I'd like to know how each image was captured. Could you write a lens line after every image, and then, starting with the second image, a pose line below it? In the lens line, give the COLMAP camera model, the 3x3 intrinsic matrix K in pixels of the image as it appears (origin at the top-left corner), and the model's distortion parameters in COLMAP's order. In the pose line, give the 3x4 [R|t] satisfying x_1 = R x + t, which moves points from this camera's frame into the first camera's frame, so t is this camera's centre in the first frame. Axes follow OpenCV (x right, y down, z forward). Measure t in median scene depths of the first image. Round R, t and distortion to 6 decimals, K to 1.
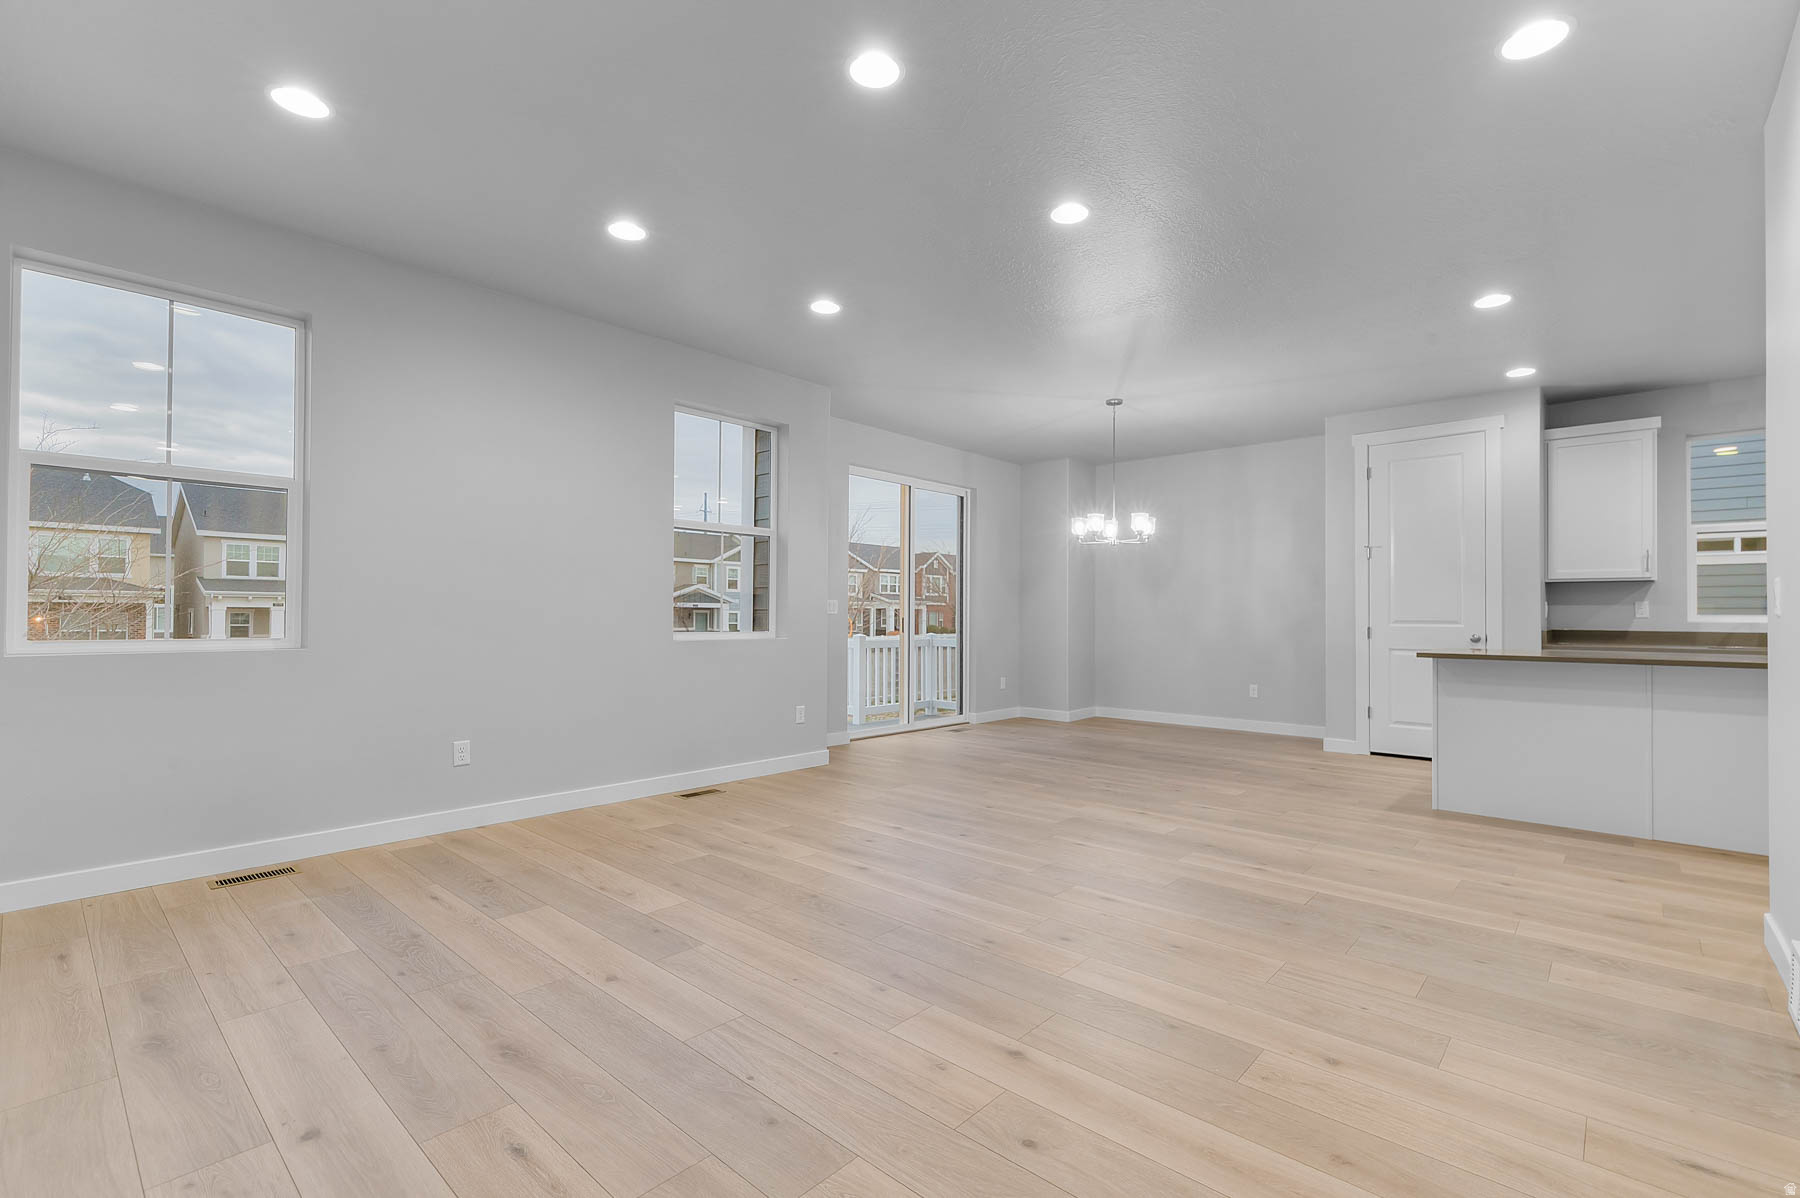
lens RADIAL K [[791.9, 0, 914.1], [0, 791.9, 604.0], [0, 0, 1]] dist [-0.002202, 0.000111]
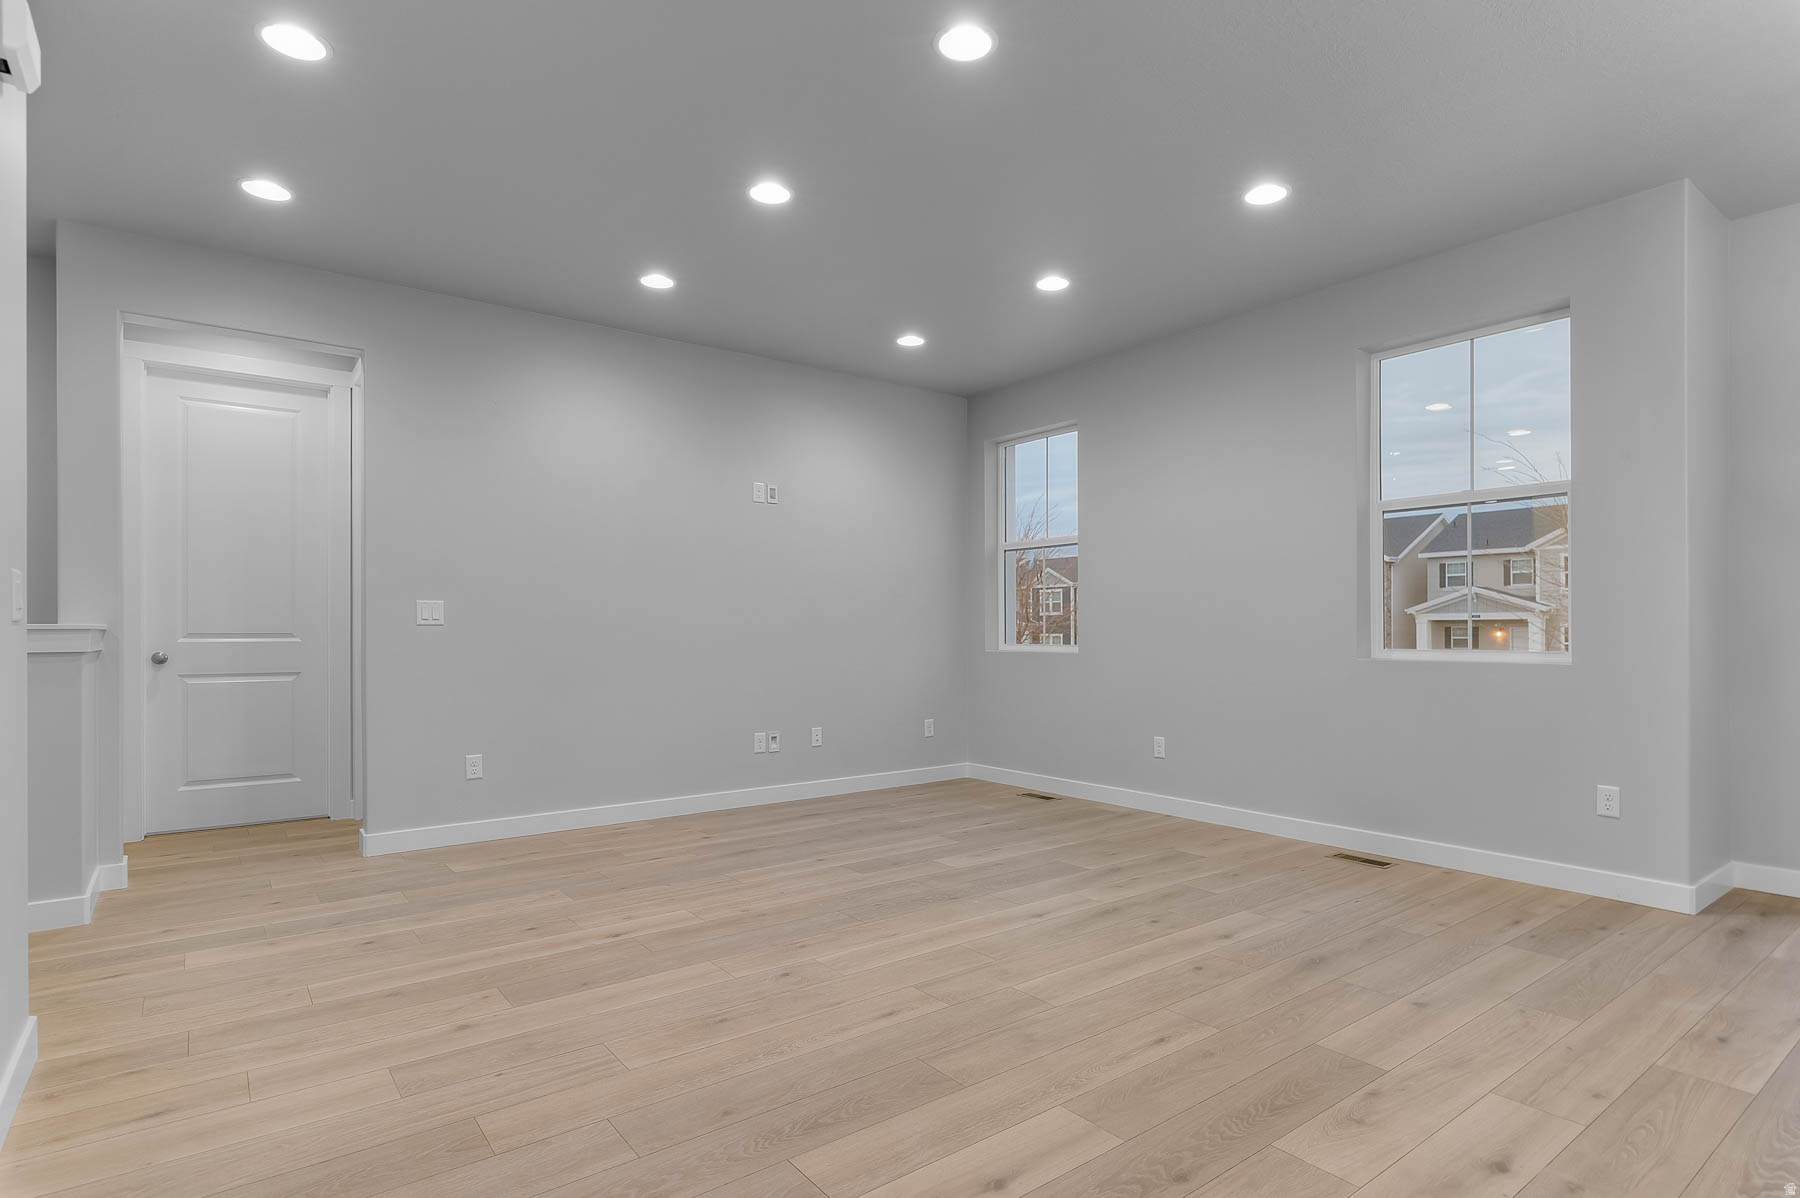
lens RADIAL K [[927.8, 0, 949.8], [0, 927.8, 626.1], [0, 0, 1]] dist [0.007457, -0.002347]
pose [[-0.156261, -0.006318, -0.987696, 1.924865], [0.018747, 0.999780, -0.009361, 0.037087], [0.987538, -0.019980, -0.156109, 2.112323]]
